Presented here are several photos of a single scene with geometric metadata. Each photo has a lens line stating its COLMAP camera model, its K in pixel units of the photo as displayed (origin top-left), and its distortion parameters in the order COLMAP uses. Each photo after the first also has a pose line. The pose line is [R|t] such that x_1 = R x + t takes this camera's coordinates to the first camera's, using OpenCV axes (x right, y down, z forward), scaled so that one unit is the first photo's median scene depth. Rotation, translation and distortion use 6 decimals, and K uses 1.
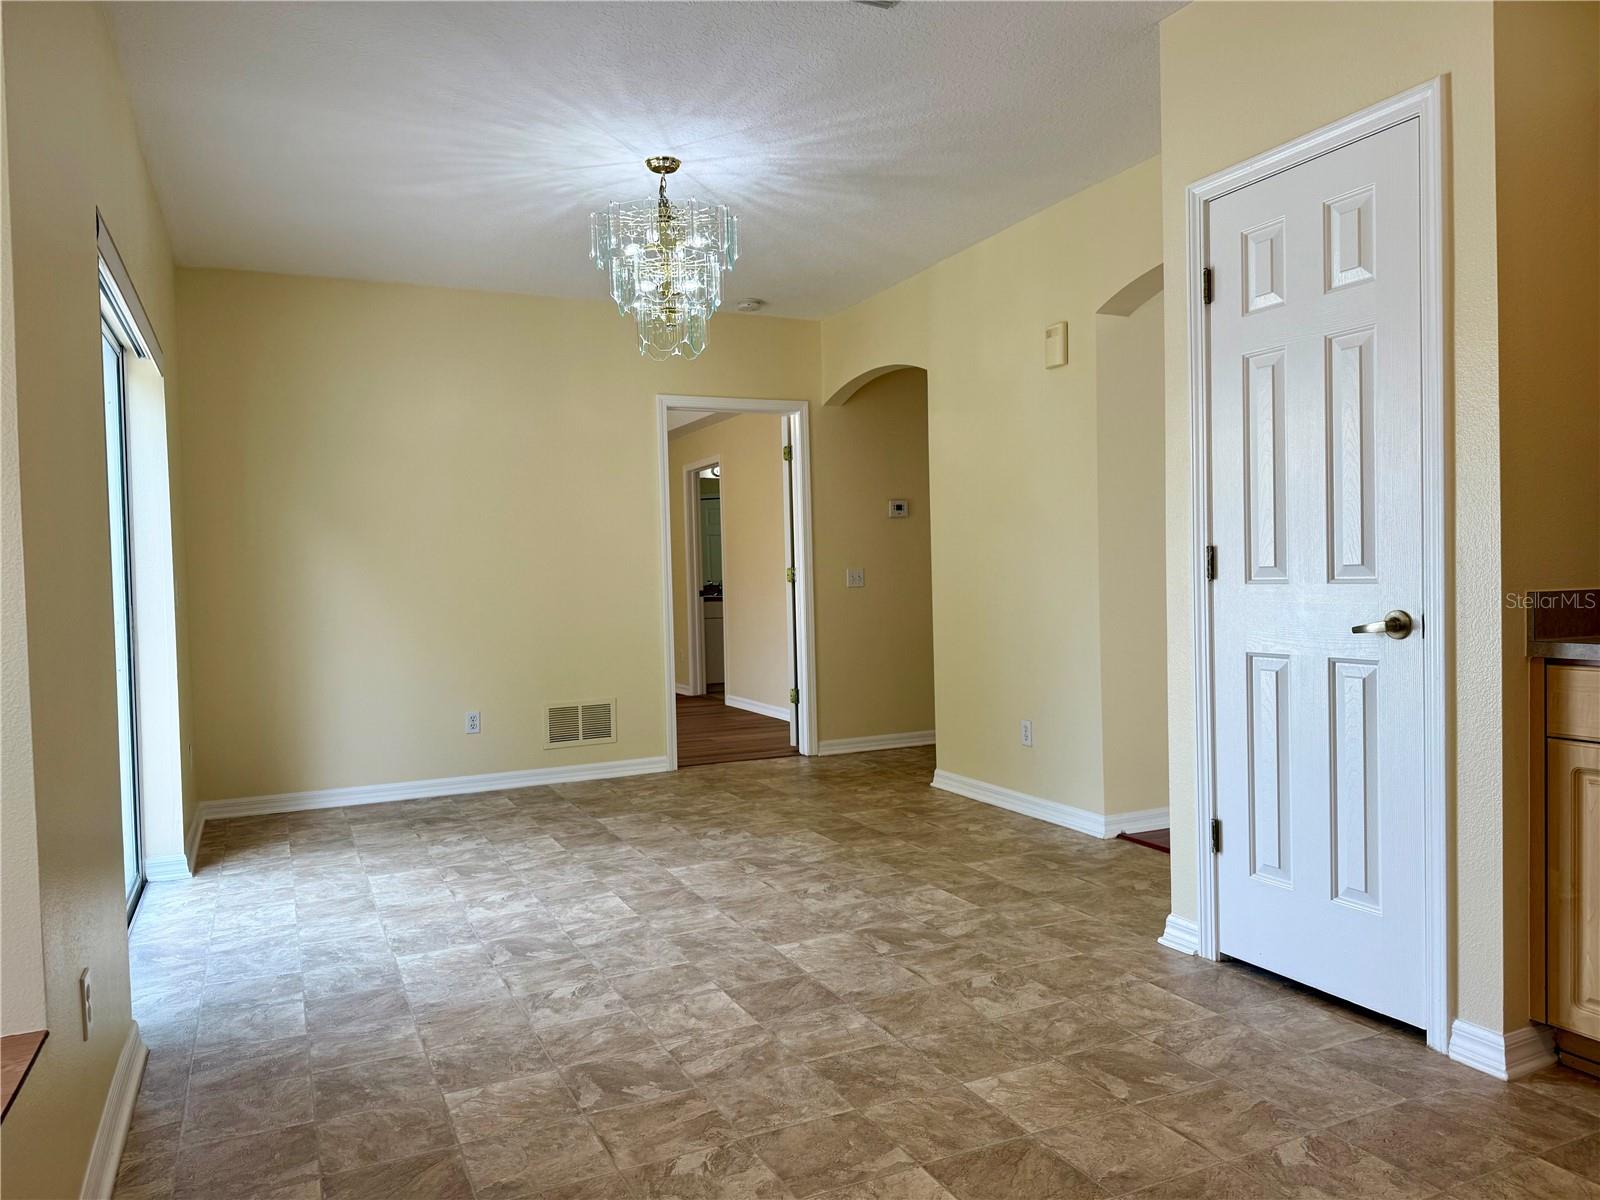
lens RADIAL K [[1123.4, 0, 804.5], [0, 1123.4, 592.2], [0, 0, 1]] dist [0.074370, -0.088816]
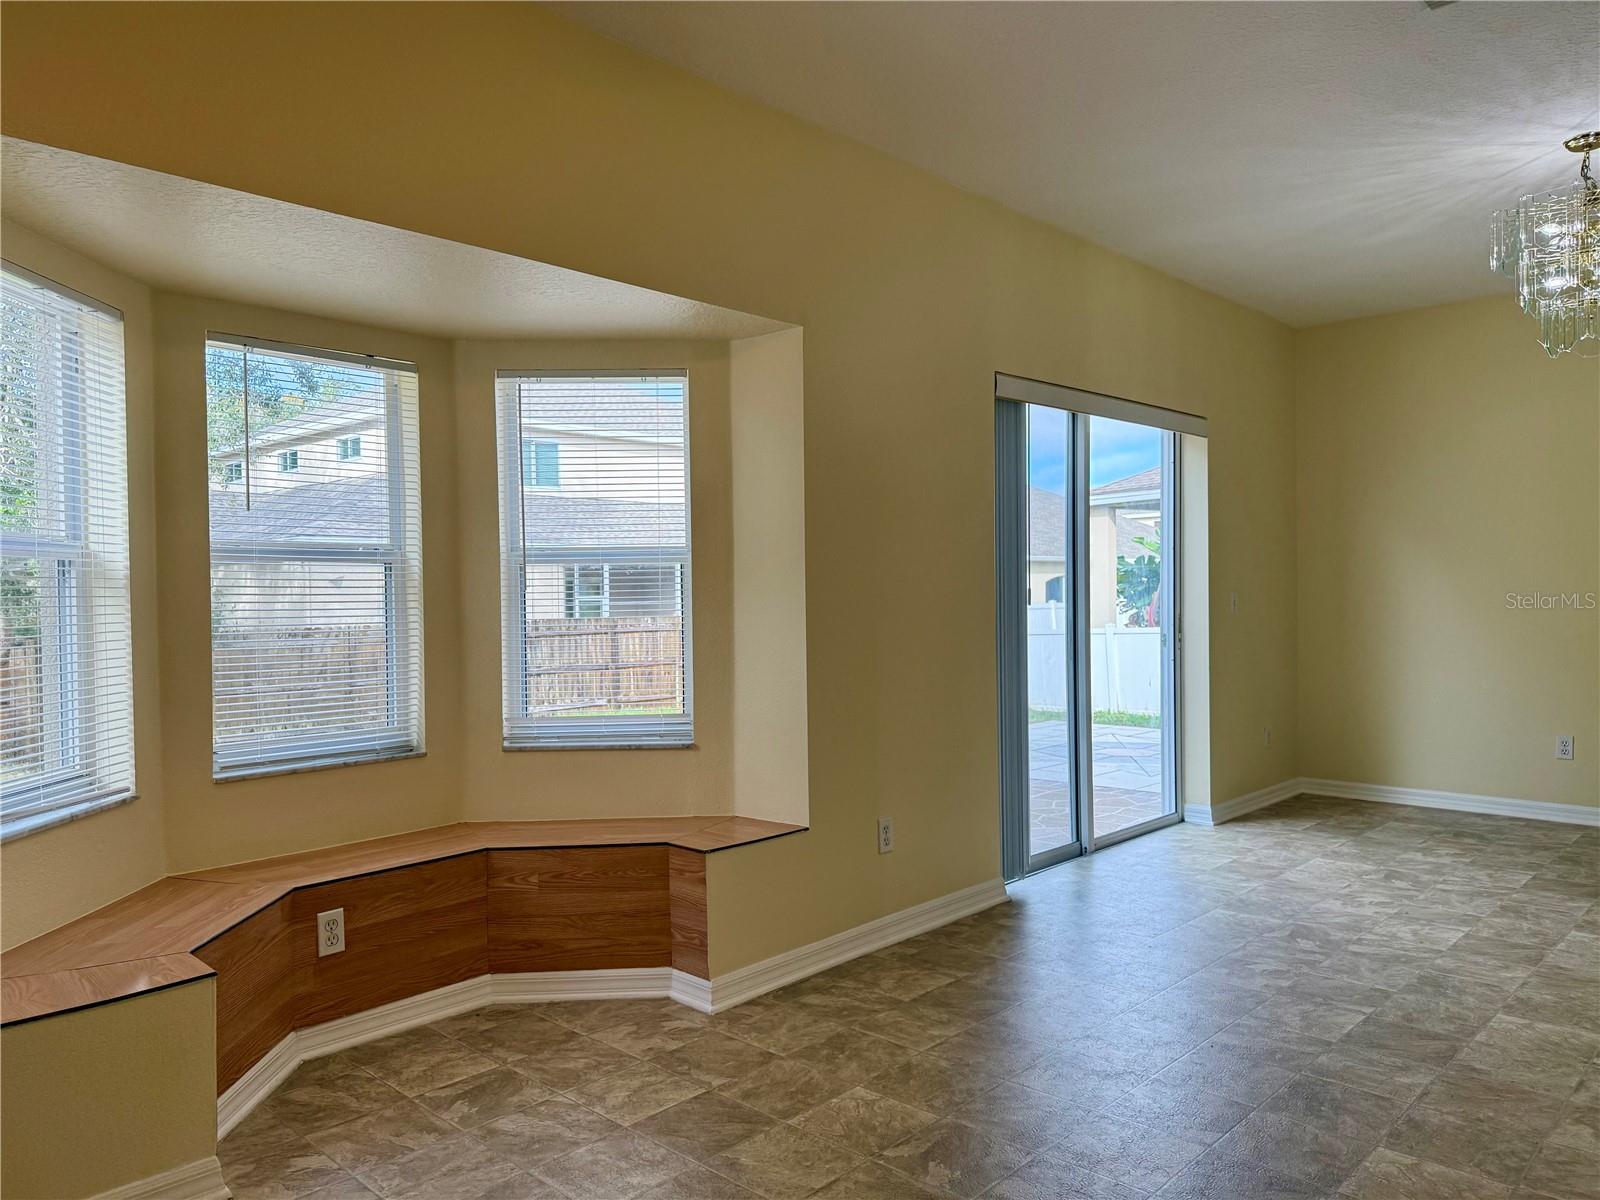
lens RADIAL K [[1123.4, 0, 802.3], [0, 1123.4, 612.0], [0, 0, 1]] dist [0.074370, -0.088816]
pose [[0.358546, 0.039669, -0.932669, 0.480727], [-0.012763, 0.999212, 0.037593, -0.032826], [0.933425, -0.001575, 0.358770, 0.102676]]
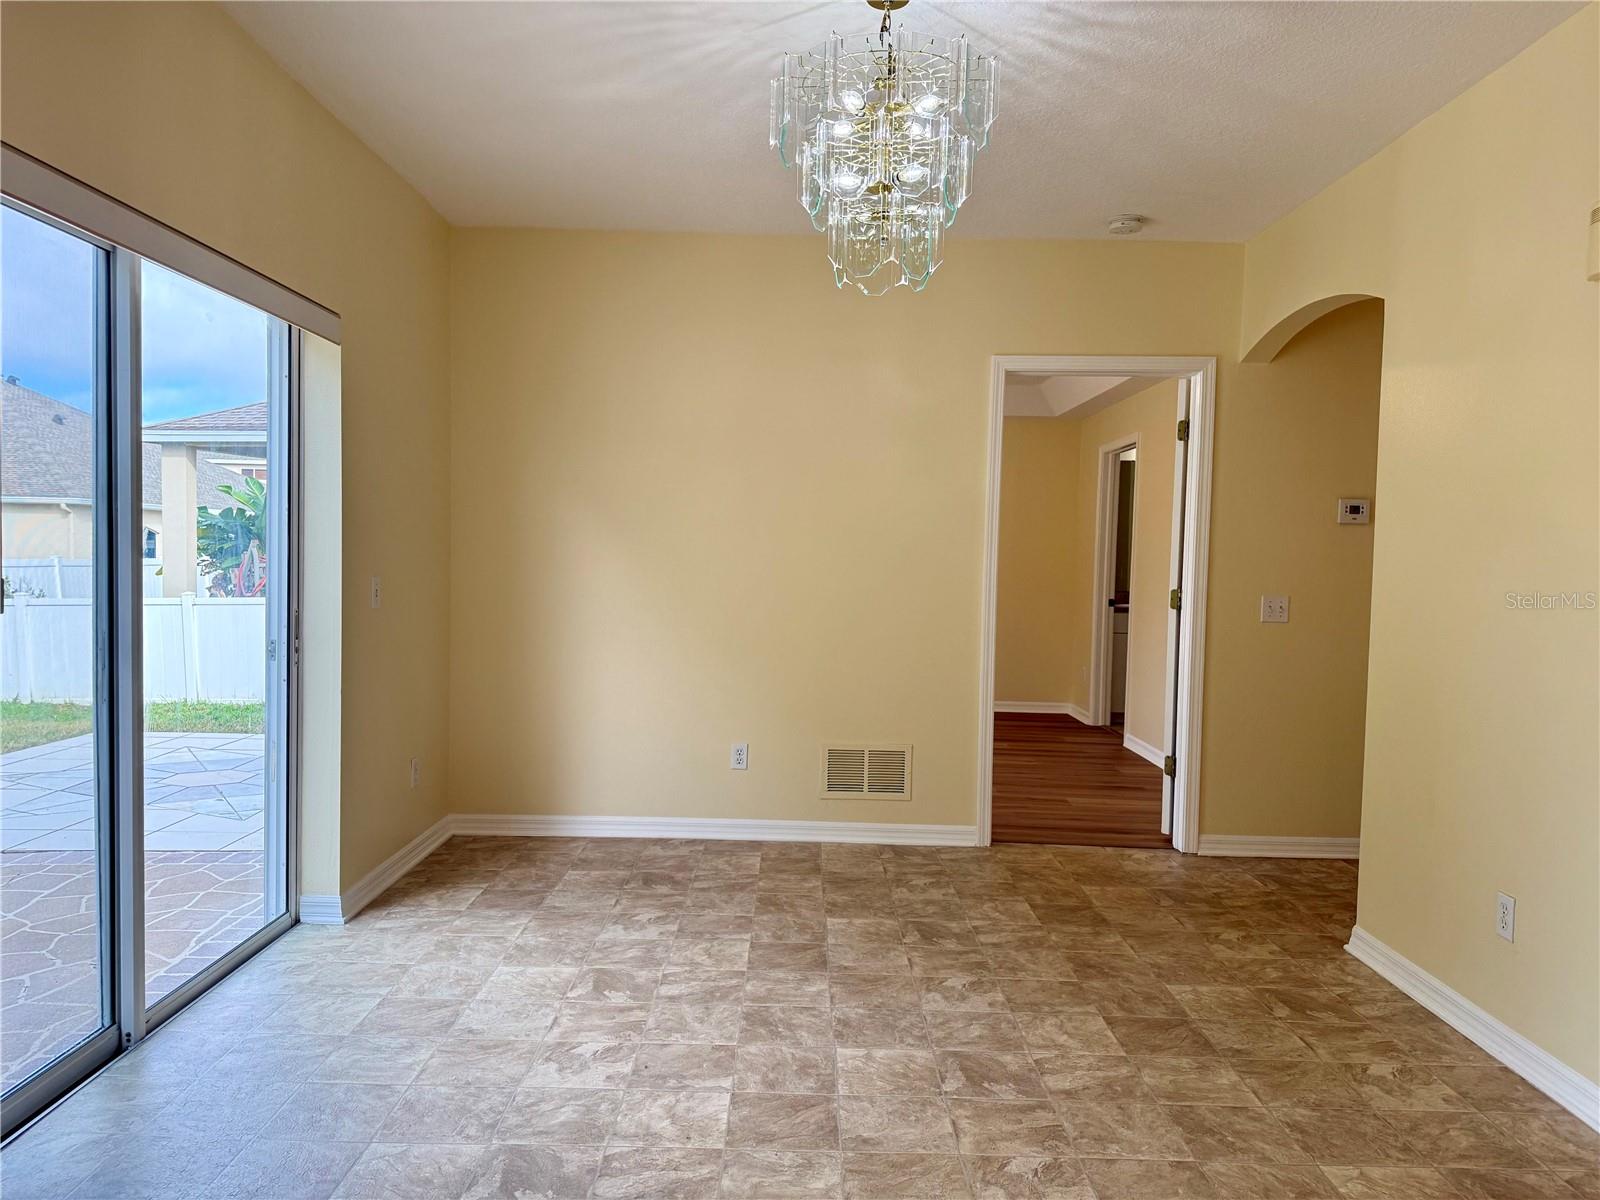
lens RADIAL K [[1123.4, 0, 789.9], [0, 1123.4, 594.8], [0, 0, 1]] dist [0.074370, -0.088816]
pose [[0.897795, 0.062673, -0.435931, 0.129472], [-0.052576, 0.997996, 0.035201, -0.048254], [0.437264, -0.008684, 0.899291, 0.365185]]
